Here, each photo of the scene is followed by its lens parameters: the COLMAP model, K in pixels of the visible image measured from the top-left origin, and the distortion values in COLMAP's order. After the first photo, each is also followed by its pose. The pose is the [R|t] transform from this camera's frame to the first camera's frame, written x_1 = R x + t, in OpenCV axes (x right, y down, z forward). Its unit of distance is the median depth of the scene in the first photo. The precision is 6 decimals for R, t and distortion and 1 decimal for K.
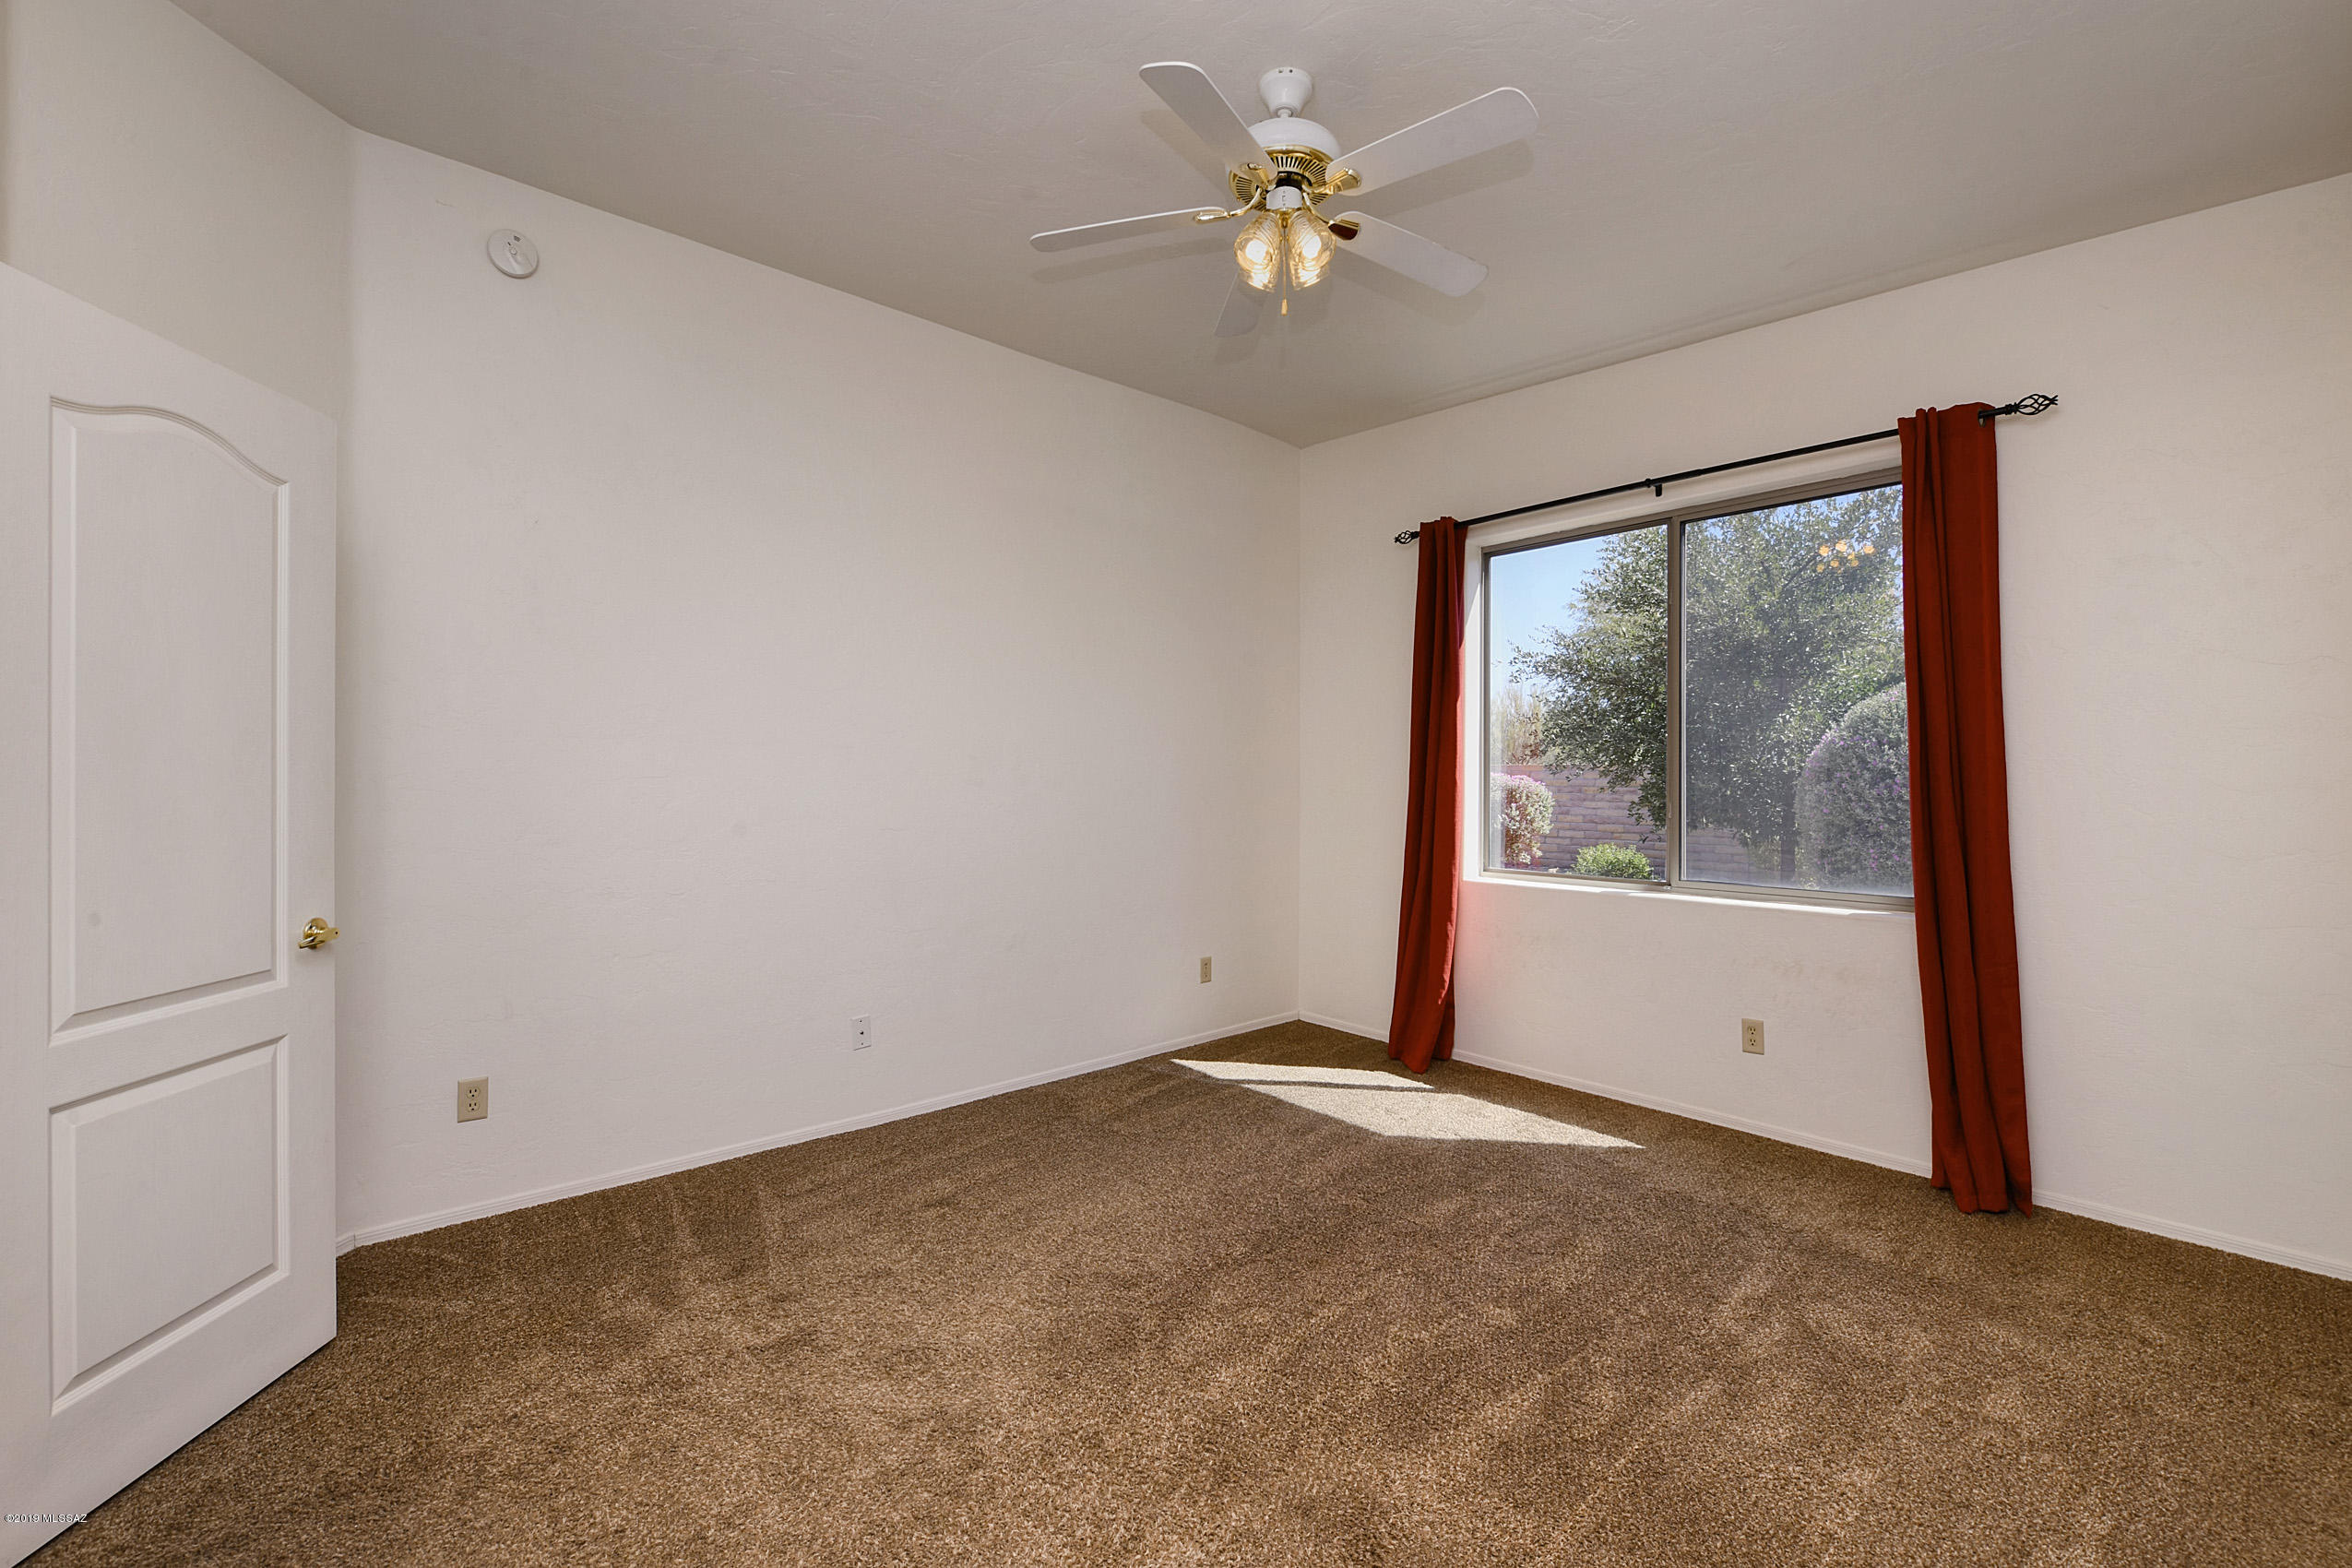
lens RADIAL K [[980.2, 0, 1176.0], [0, 980.2, 784.0], [0, 0, 1]] dist [-0.000443, -0.009649]
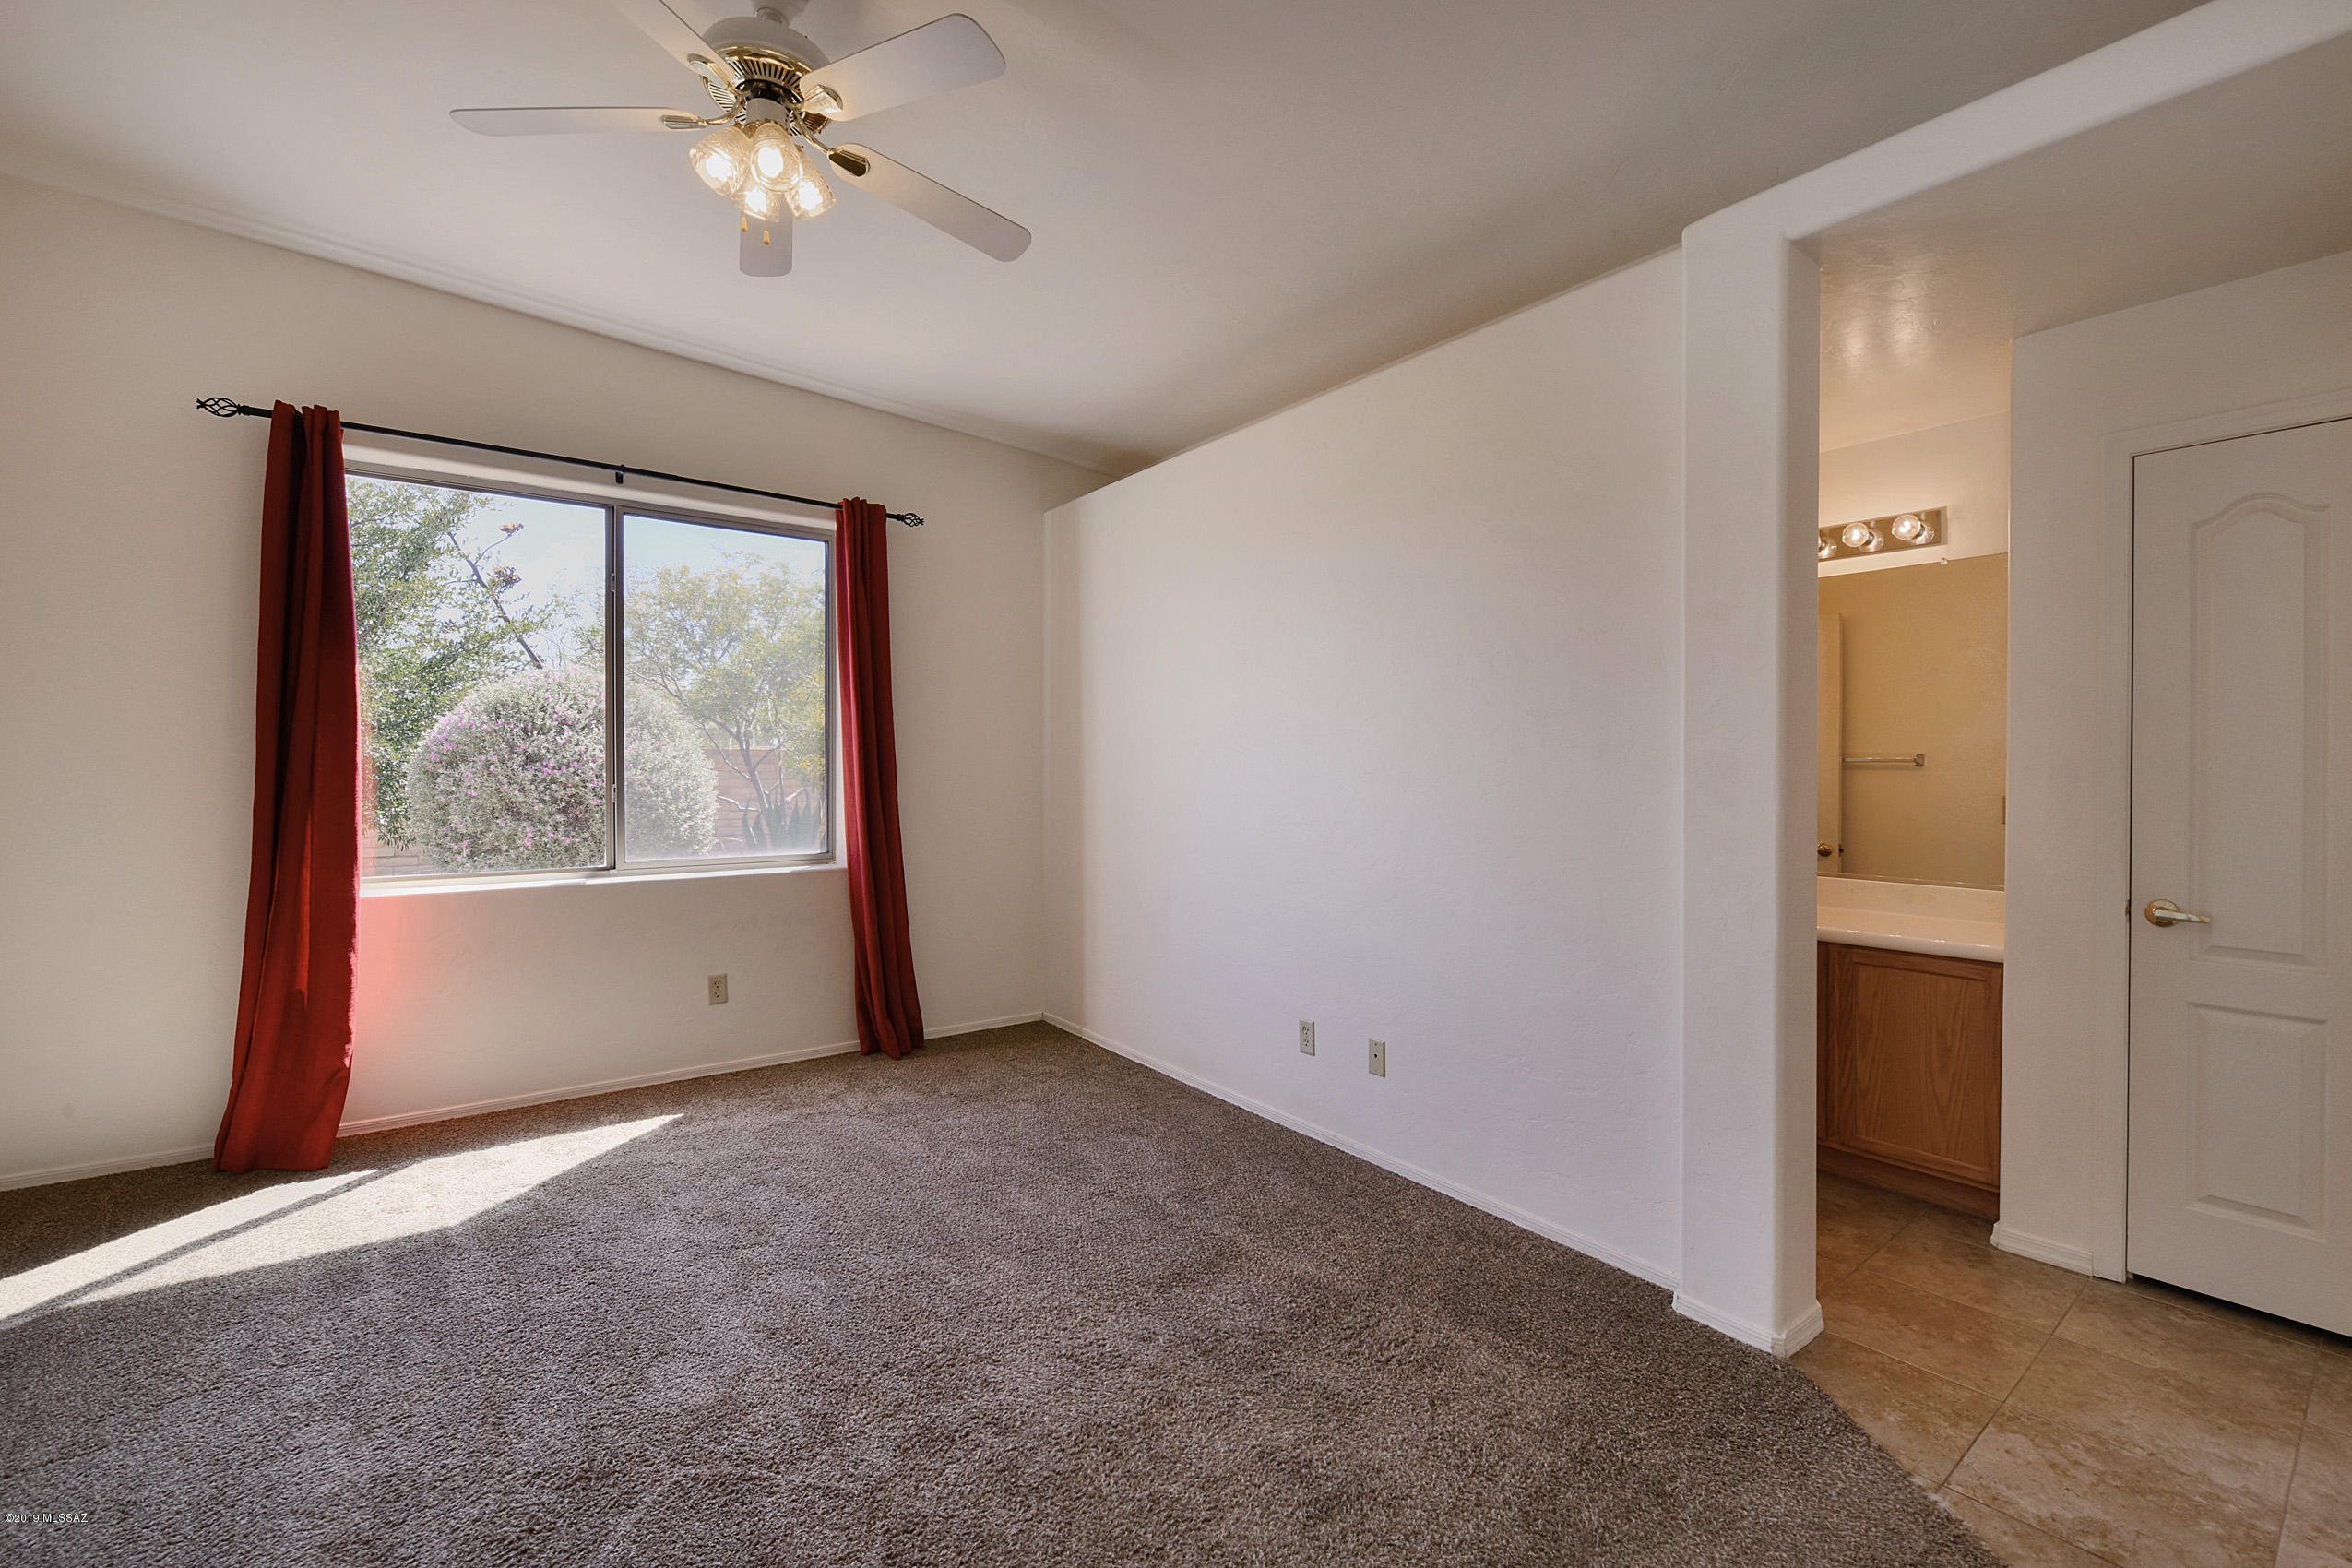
lens RADIAL K [[980.2, 0, 1176.0], [0, 980.2, 784.0], [0, 0, 1]] dist [-0.000443, -0.009649]
pose [[0.059522, -0.016520, 0.998090, -0.449492], [-0.001954, 0.999859, 0.016665, -0.000937], [-0.998225, -0.002943, 0.059482, 0.346810]]
